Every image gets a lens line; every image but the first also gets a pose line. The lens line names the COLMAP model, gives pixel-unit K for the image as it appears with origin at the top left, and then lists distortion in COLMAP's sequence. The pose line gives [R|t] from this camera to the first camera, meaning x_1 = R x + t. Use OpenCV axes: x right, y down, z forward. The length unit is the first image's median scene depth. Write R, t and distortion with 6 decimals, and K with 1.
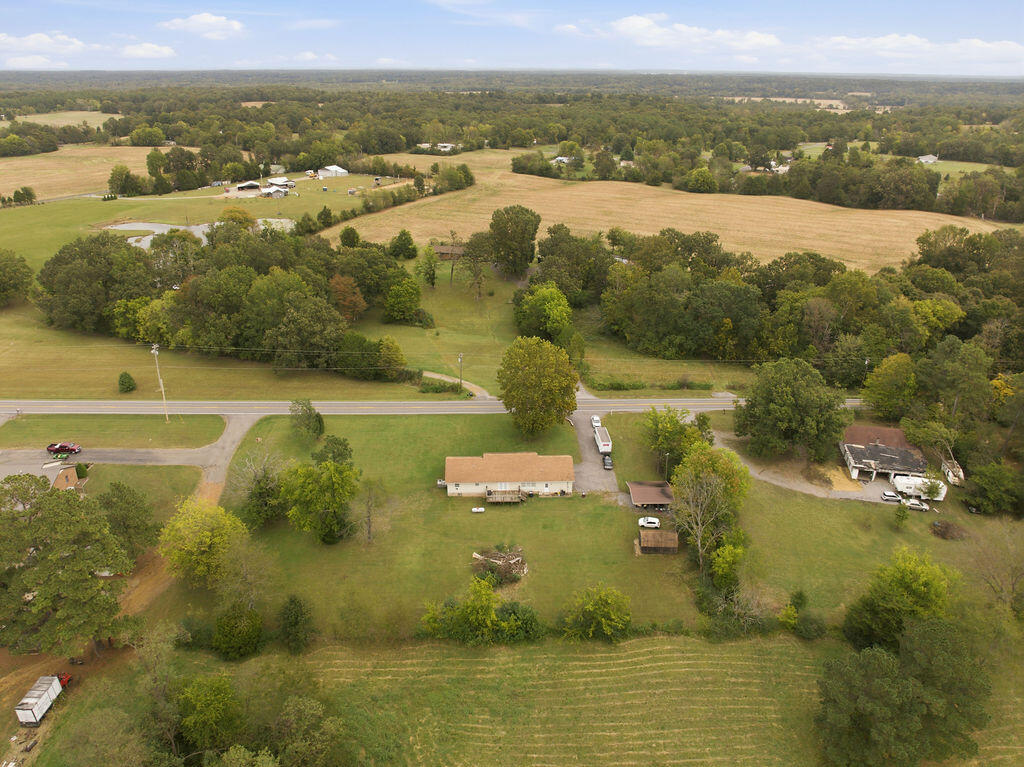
lens RADIAL K [[719.4, 0, 514.4], [0, 719.4, 389.5], [0, 0, 1]] dist [-0.045689, 0.013335]
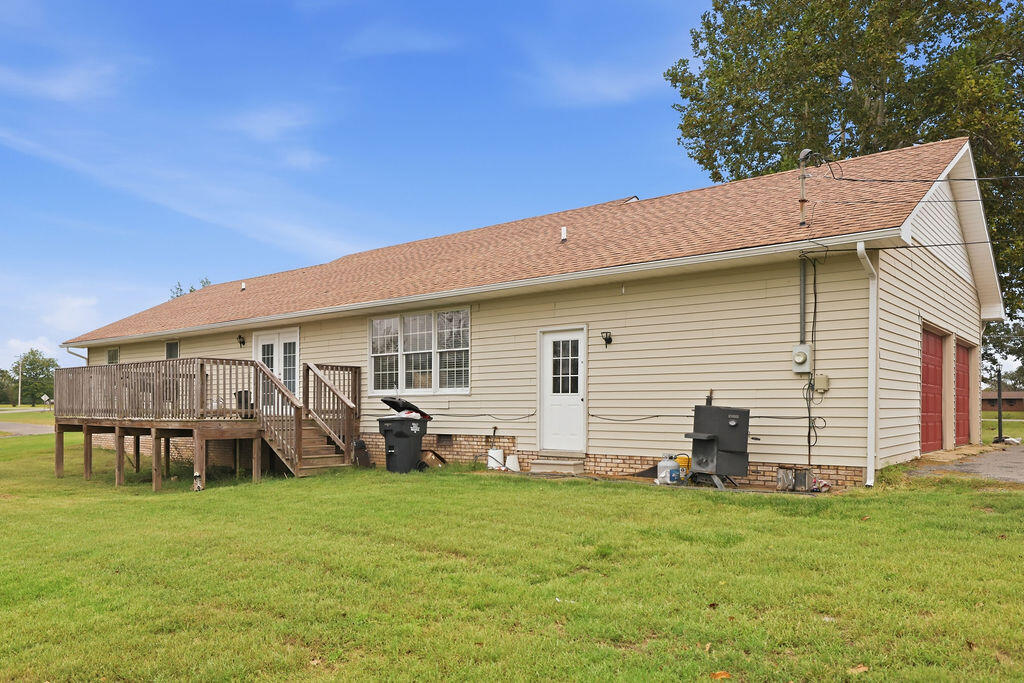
lens RADIAL K [[755.9, 0, 504.3], [0, 755.9, 395.4], [0, 0, 1]] dist [-0.011789, -0.000002]
pose [[0.746312, -0.012815, -0.665473, 0.083914], [-0.273763, 0.905419, -0.324454, 0.140451], [0.606690, 0.424326, 0.672216, 0.777015]]
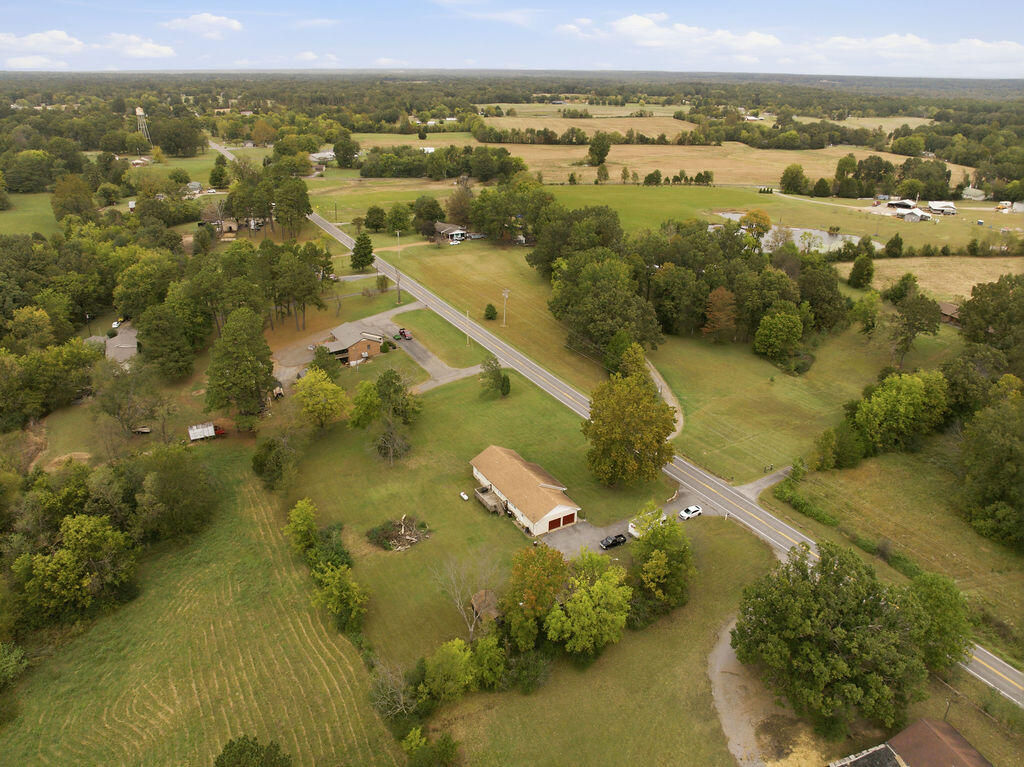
lens RADIAL K [[719.4, 0, 510.3], [0, 719.4, 380.0], [0, 0, 1]] dist [-0.045689, 0.013335]
pose [[0.461313, 0.352887, -0.814040, 0.618406], [-0.369528, 0.910553, 0.185316, -0.163873], [0.806622, 0.215322, 0.550451, 0.357013]]
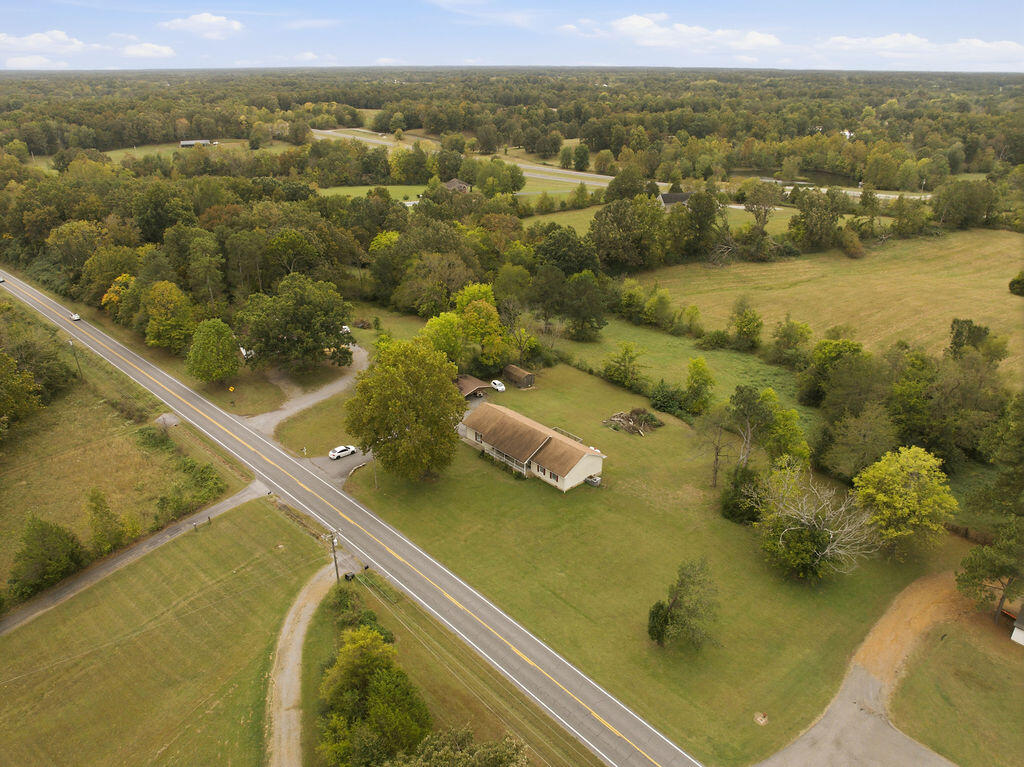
lens RADIAL K [[719.4, 0, 514.2], [0, 719.4, 385.6], [0, 0, 1]] dist [-0.045689, 0.013335]
pose [[-0.644683, -0.321628, 0.693498, -0.479883], [0.309088, 0.720056, 0.621277, -0.399820], [-0.699177, 0.614878, -0.364796, 1.091521]]
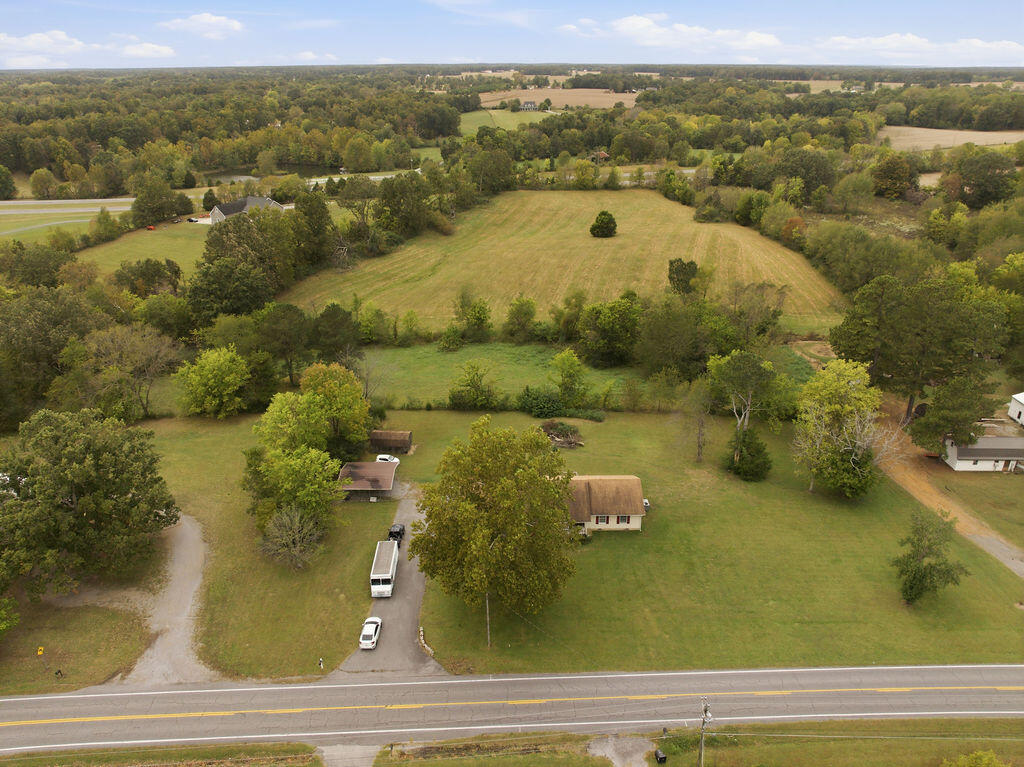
lens RADIAL K [[719.4, 0, 513.3], [0, 719.4, 384.0], [0, 0, 1]] dist [-0.045689, 0.013335]
pose [[-0.999262, -0.018433, 0.033687, 0.005670], [0.013174, 0.659458, 0.751626, -0.416914], [-0.036070, 0.751515, -0.658729, 1.174259]]
